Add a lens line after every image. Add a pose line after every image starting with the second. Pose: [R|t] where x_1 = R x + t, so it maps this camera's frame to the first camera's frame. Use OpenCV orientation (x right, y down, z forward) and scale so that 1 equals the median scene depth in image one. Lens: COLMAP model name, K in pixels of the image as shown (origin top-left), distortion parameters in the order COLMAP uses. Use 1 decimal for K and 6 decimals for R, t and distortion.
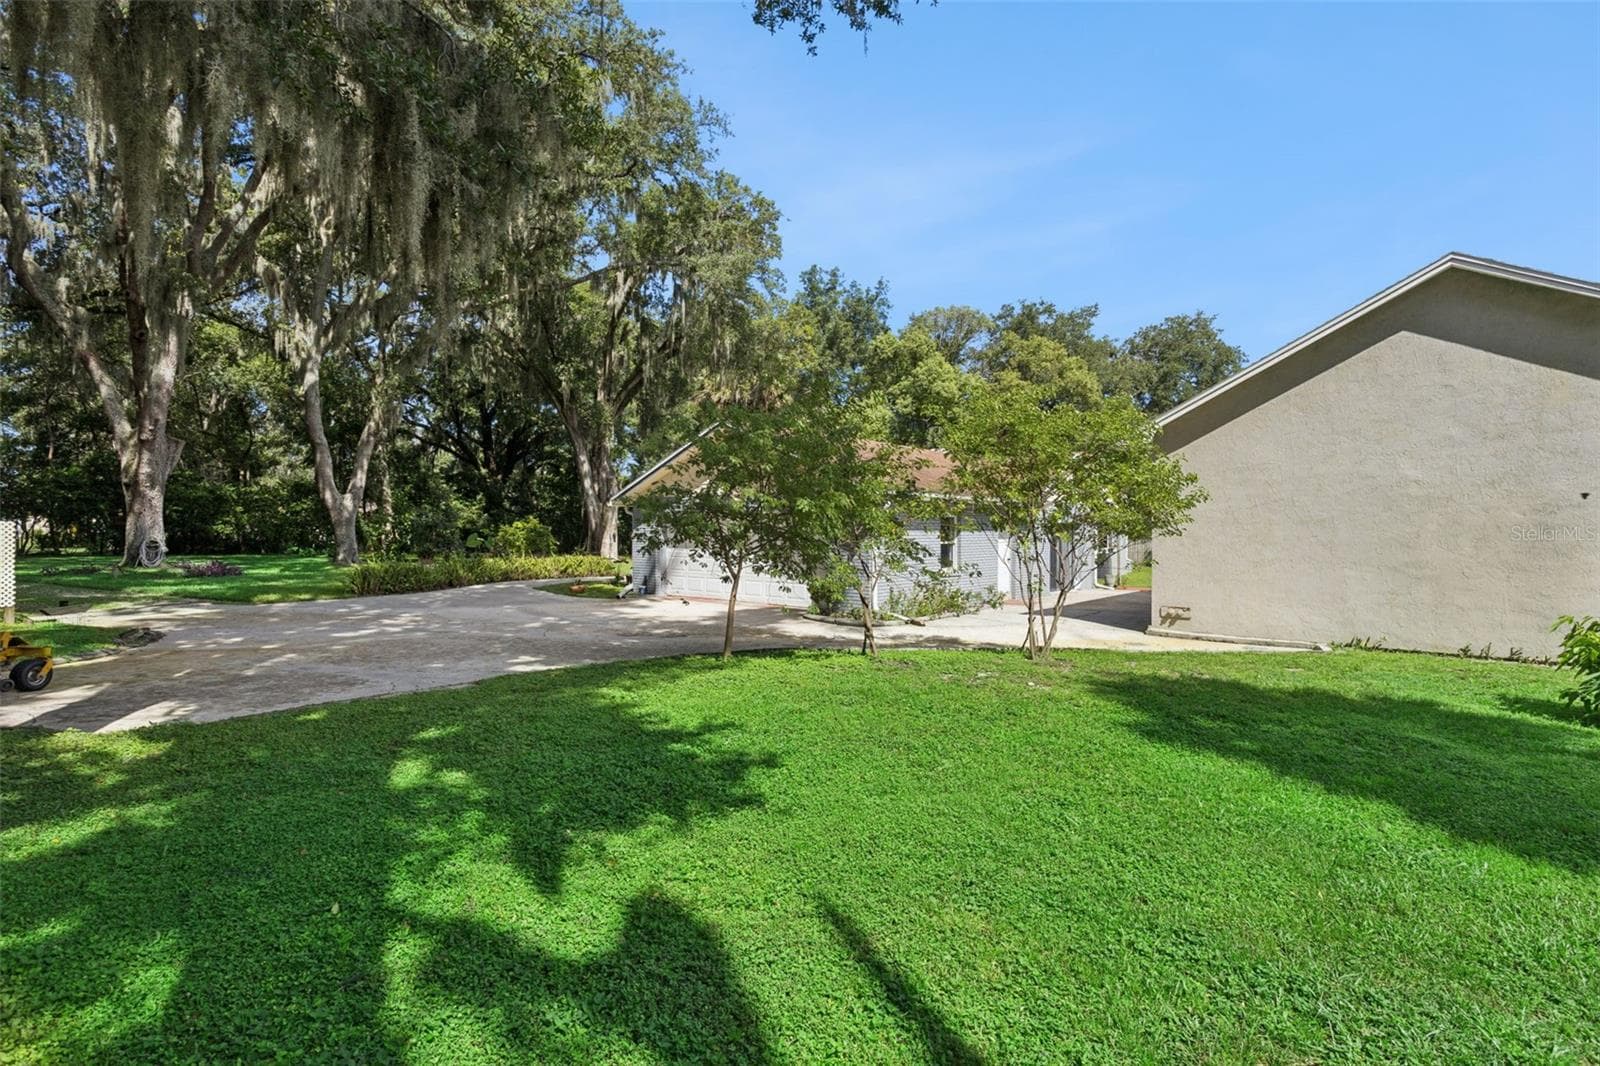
lens RADIAL K [[778.7, 0, 795.2], [0, 778.7, 538.3], [0, 0, 1]] dist [-0.005041, 0.000440]
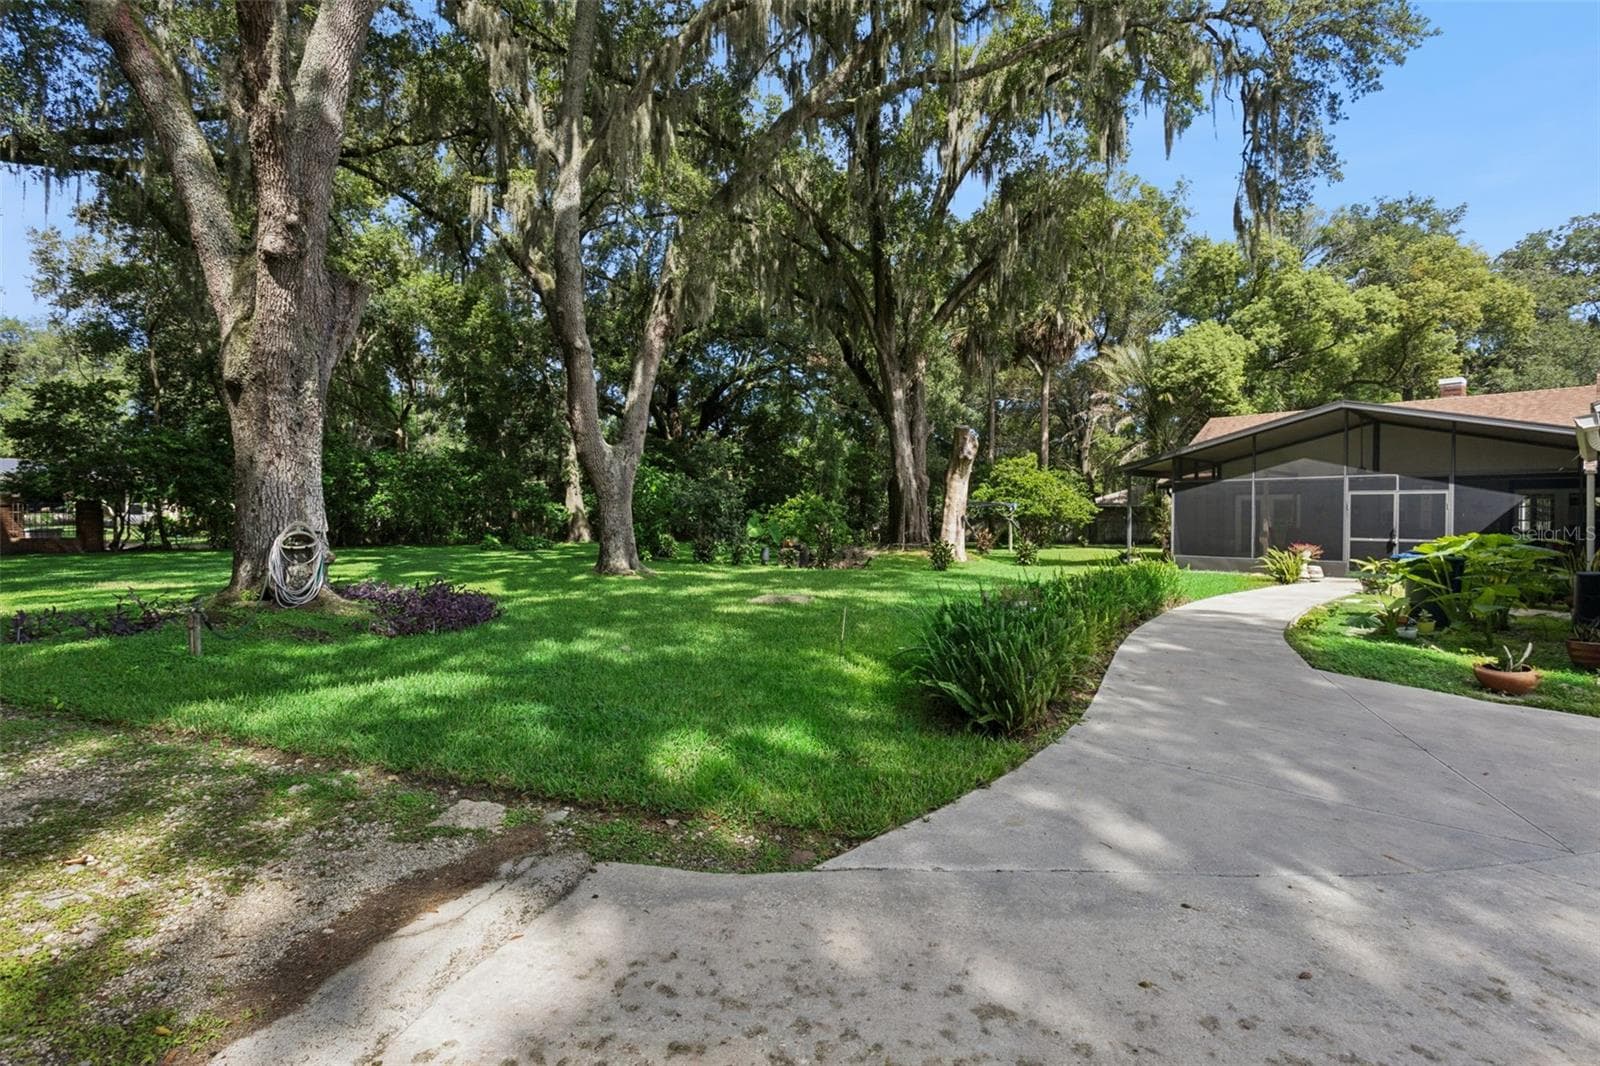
lens RADIAL K [[760.6, 0, 799.4], [0, 760.6, 535.2], [0, 0, 1]] dist [-0.000322, 0.001039]
pose [[0.994988, -0.002111, -0.099969, -0.221738], [0.003857, 0.999843, 0.017276, -0.000824], [0.099917, -0.017575, 0.994841, 0.264747]]
